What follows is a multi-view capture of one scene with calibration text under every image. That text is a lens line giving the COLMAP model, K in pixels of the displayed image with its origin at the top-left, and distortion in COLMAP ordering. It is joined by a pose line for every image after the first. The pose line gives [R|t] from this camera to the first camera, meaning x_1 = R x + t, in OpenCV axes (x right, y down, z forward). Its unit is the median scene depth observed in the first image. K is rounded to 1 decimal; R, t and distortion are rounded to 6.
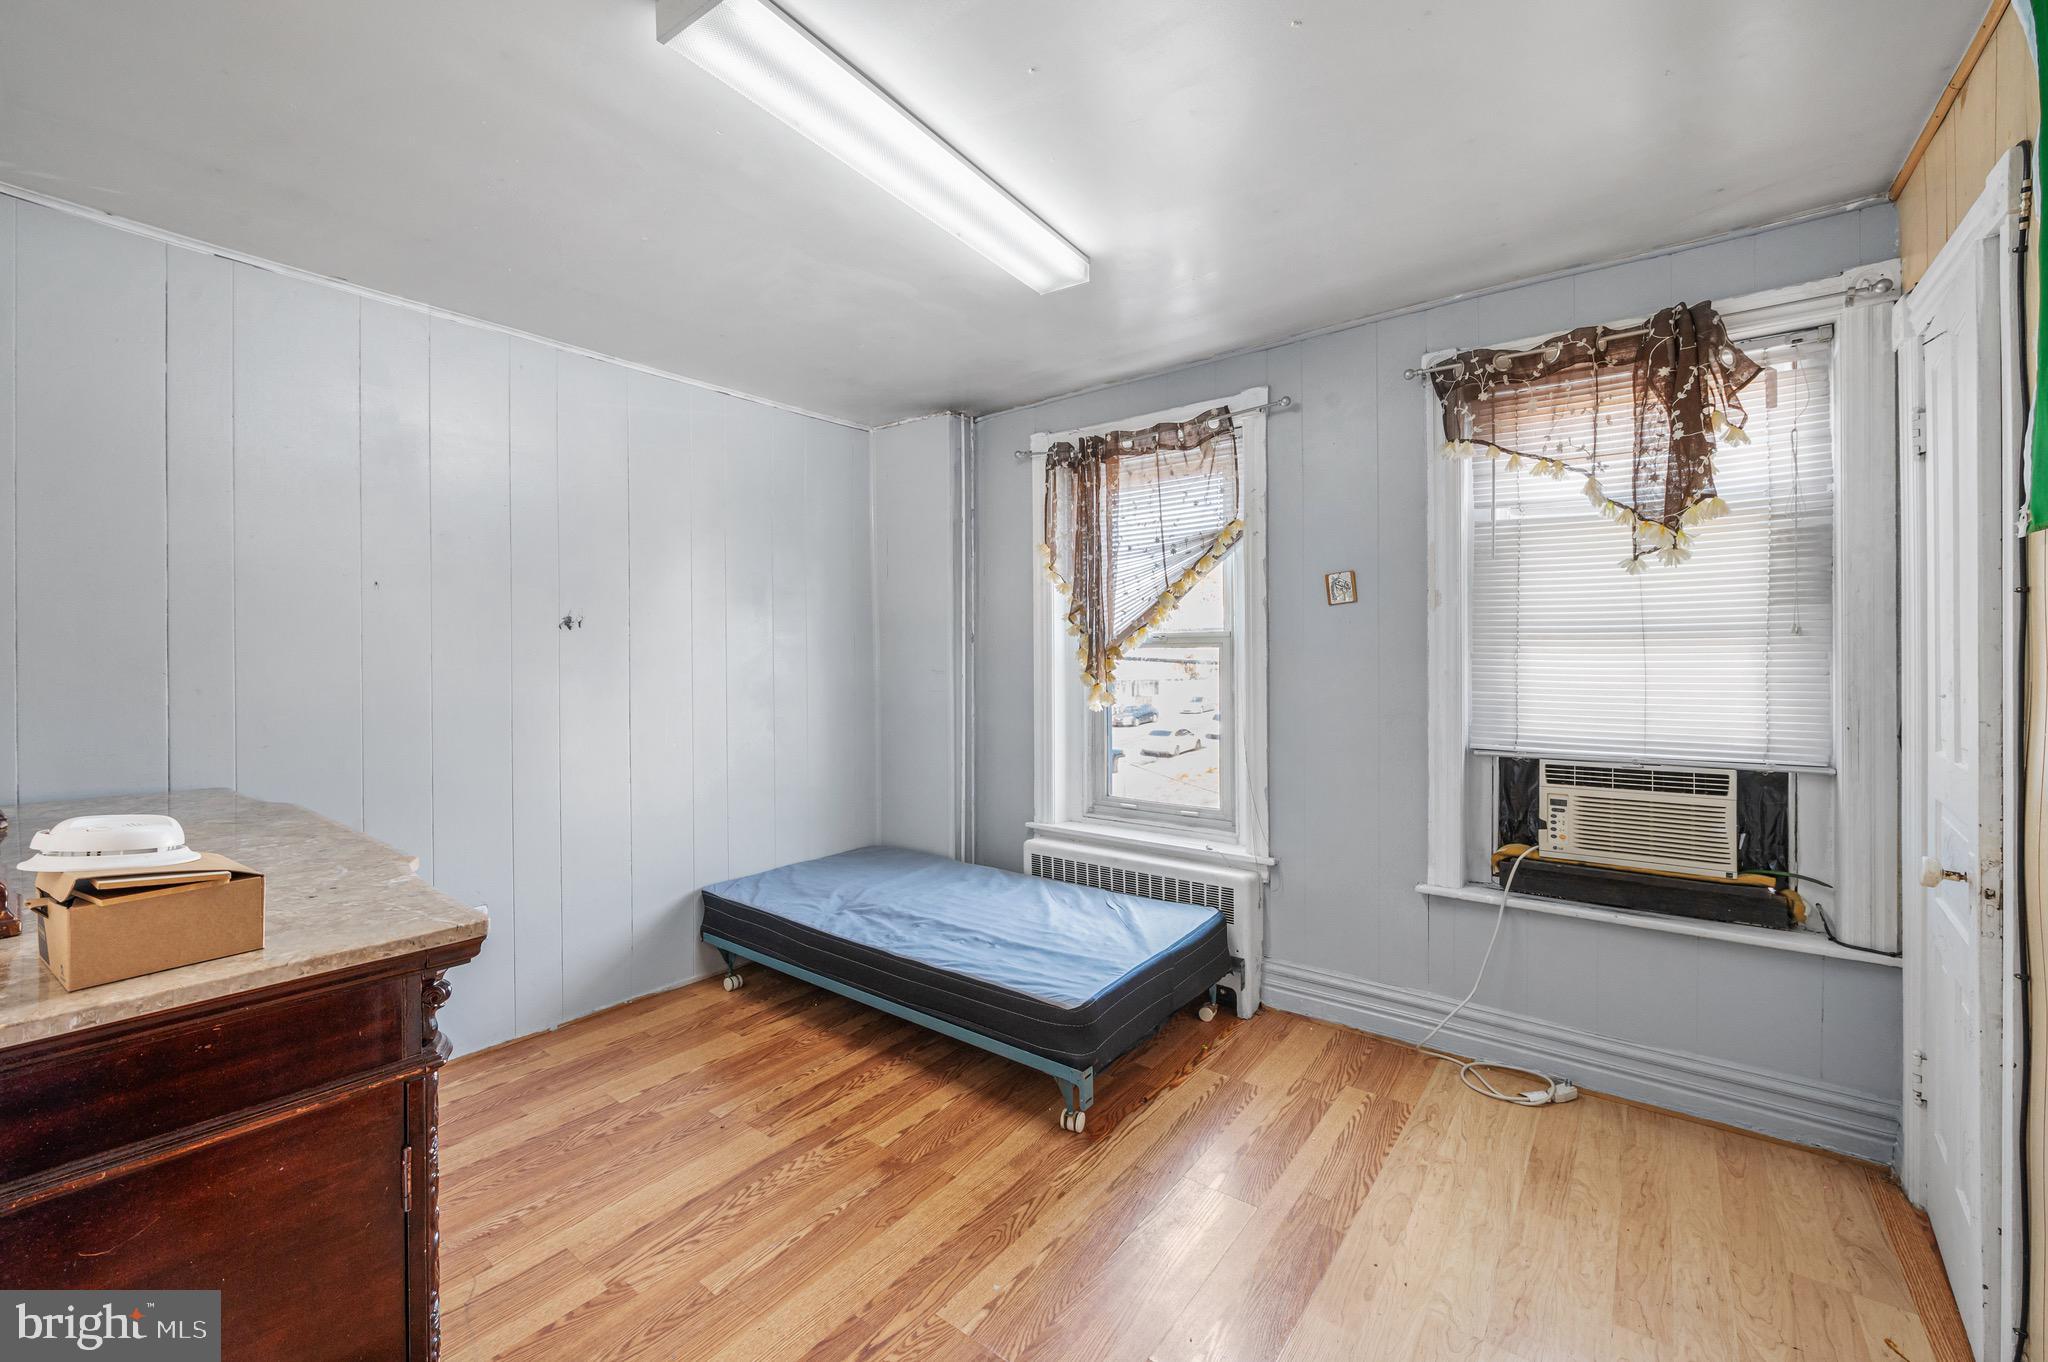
lens RADIAL K [[816.1, 0, 1024.7], [0, 816.1, 664.7], [0, 0, 1]] dist [-0.006140, -0.001236]
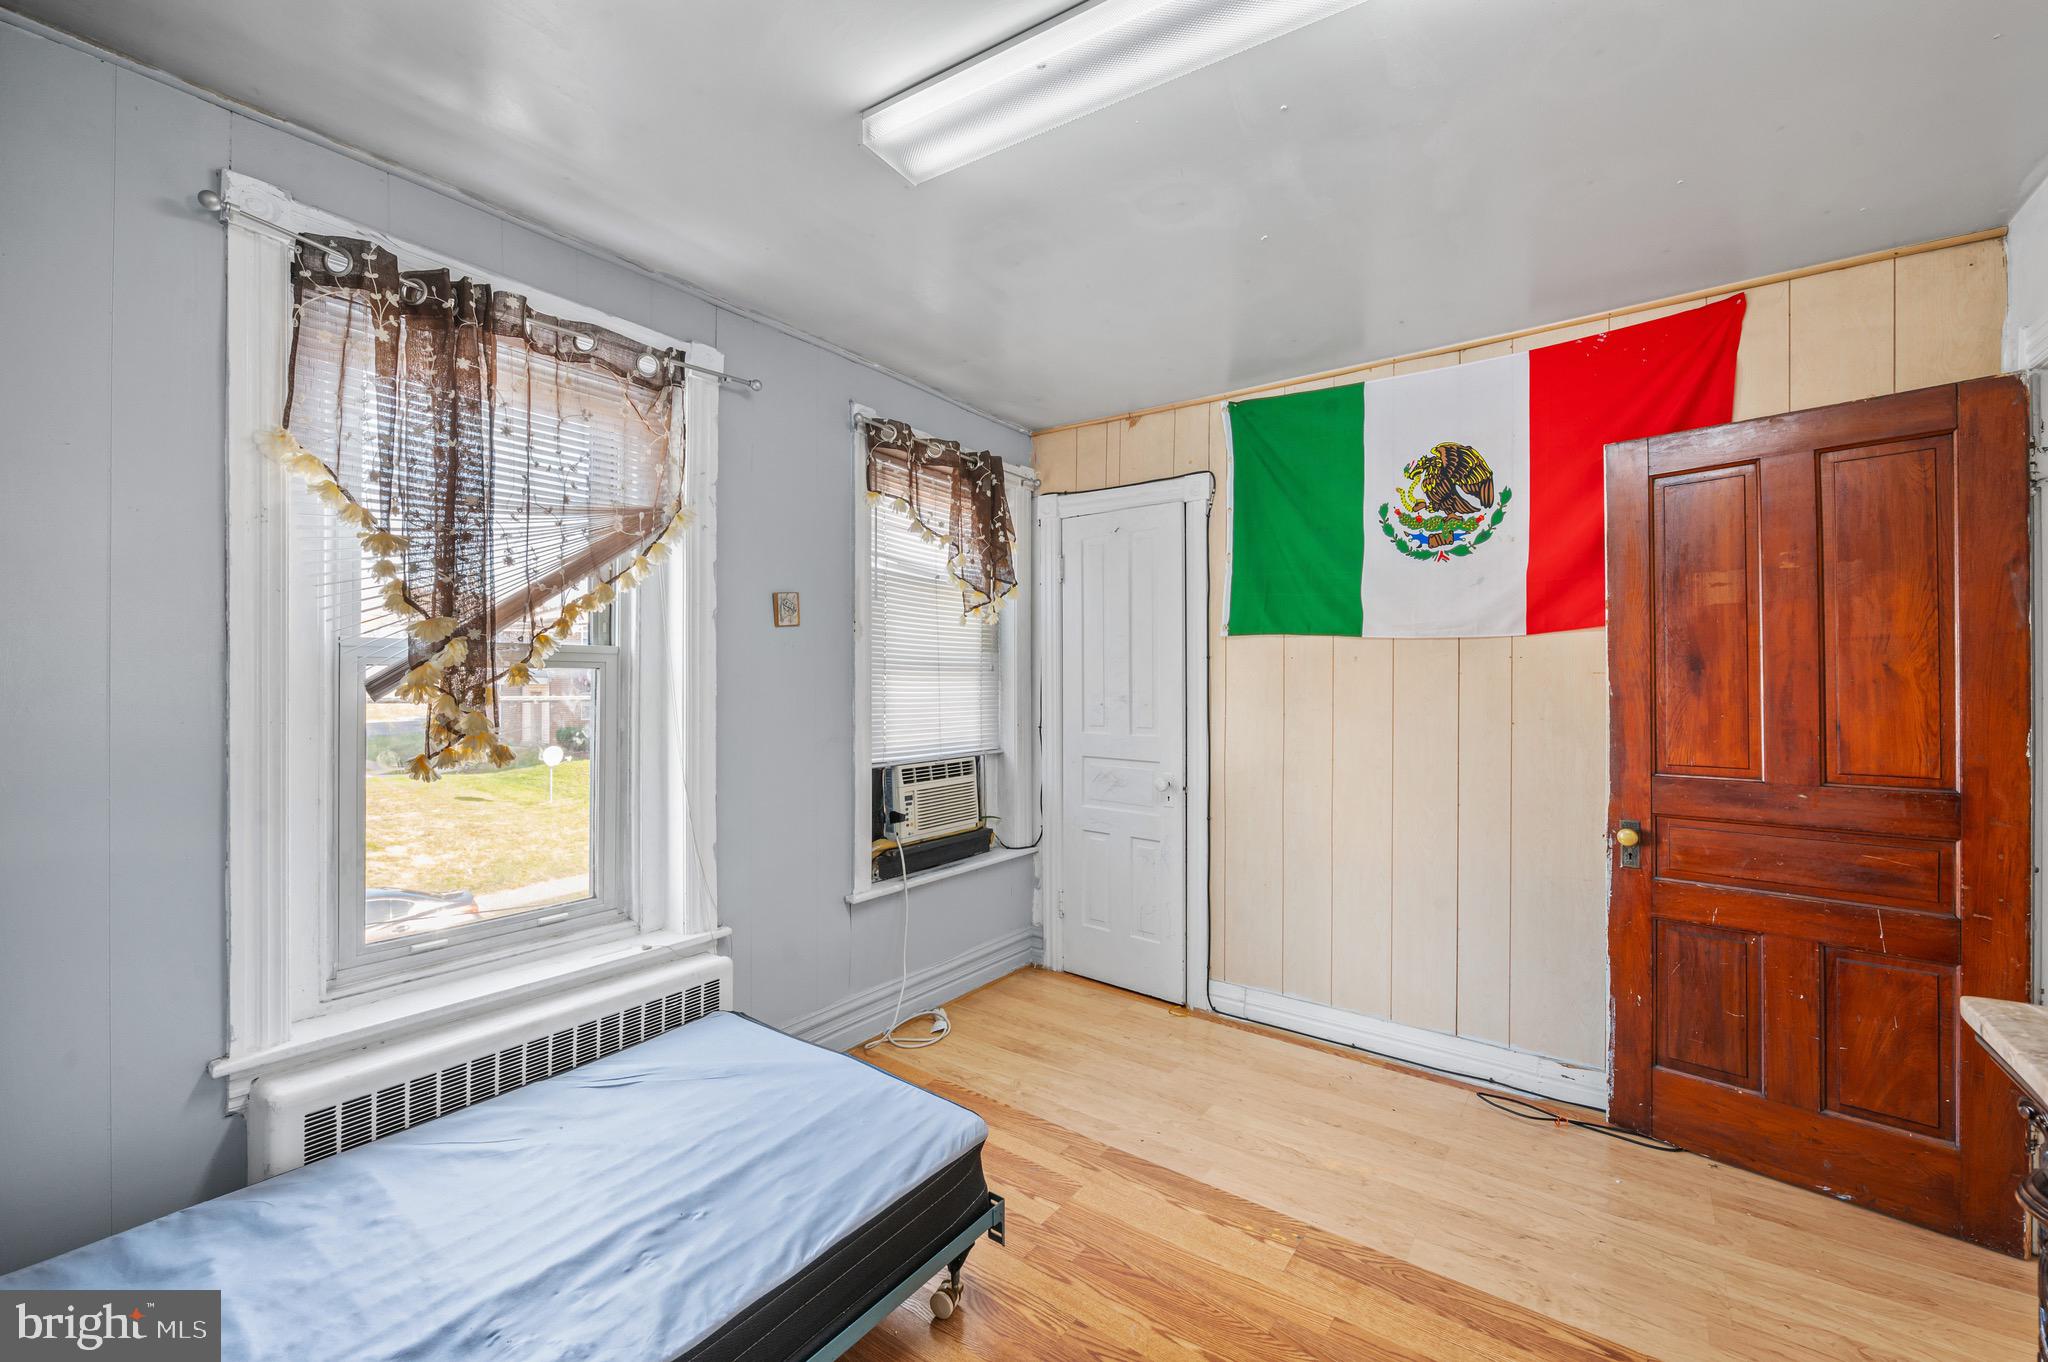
lens RADIAL K [[816.1, 0, 1026.7], [0, 816.1, 683.4], [0, 0, 1]] dist [-0.006140, -0.001236]
pose [[-0.026432, 0.002359, 0.999648, -0.611330], [0.005247, 0.999984, -0.002221, -0.006183], [-0.999637, 0.005187, -0.026444, 0.827440]]
